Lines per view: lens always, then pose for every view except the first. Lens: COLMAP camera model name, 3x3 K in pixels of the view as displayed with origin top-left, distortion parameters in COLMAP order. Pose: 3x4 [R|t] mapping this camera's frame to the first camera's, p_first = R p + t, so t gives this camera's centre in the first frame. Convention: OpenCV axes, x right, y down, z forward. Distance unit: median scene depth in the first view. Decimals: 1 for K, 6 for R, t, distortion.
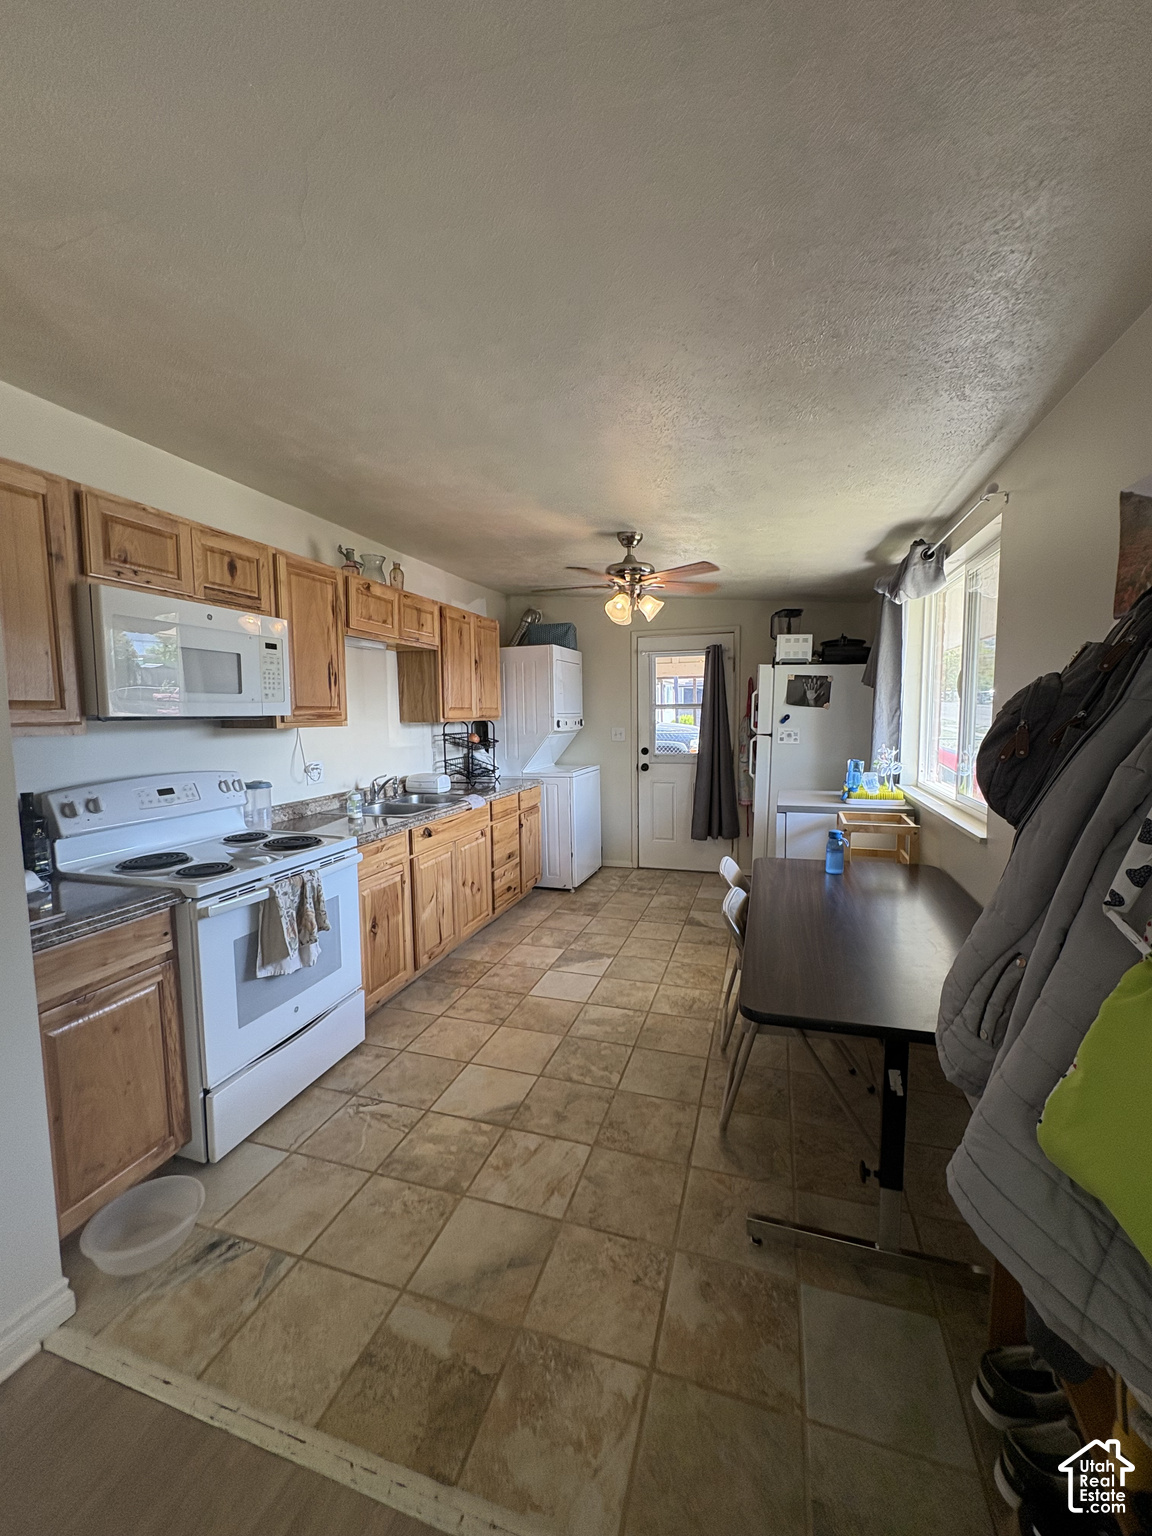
lens RADIAL K [[621.0, 0, 575.9], [0, 621.0, 766.2], [0, 0, 1]] dist [0.001809, -0.000073]
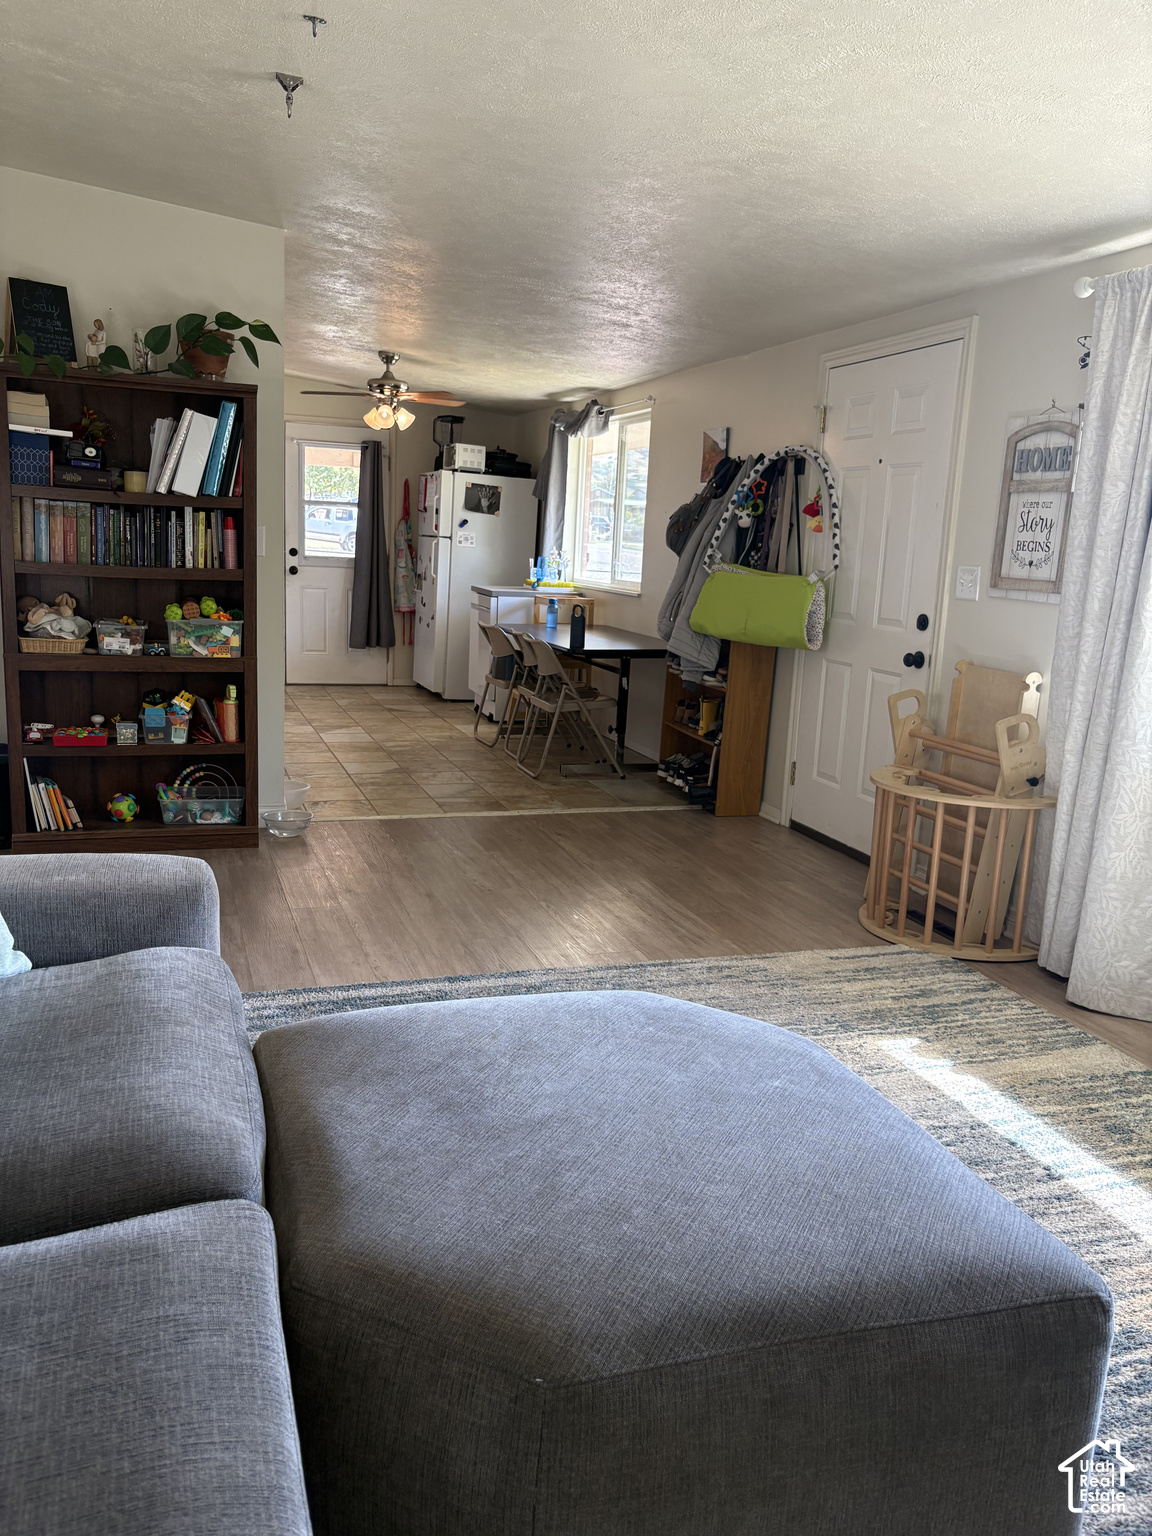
lens RADIAL K [[1191.3, 0, 573.5], [0, 1191.3, 768.4], [0, 0, 1]] dist [0.084931, -0.051346]
pose [[0.801376, -0.064806, 0.594640, -0.800571], [-0.002498, 0.993742, 0.111668, 0.119060], [-0.598156, -0.090973, 0.796200, -0.848986]]
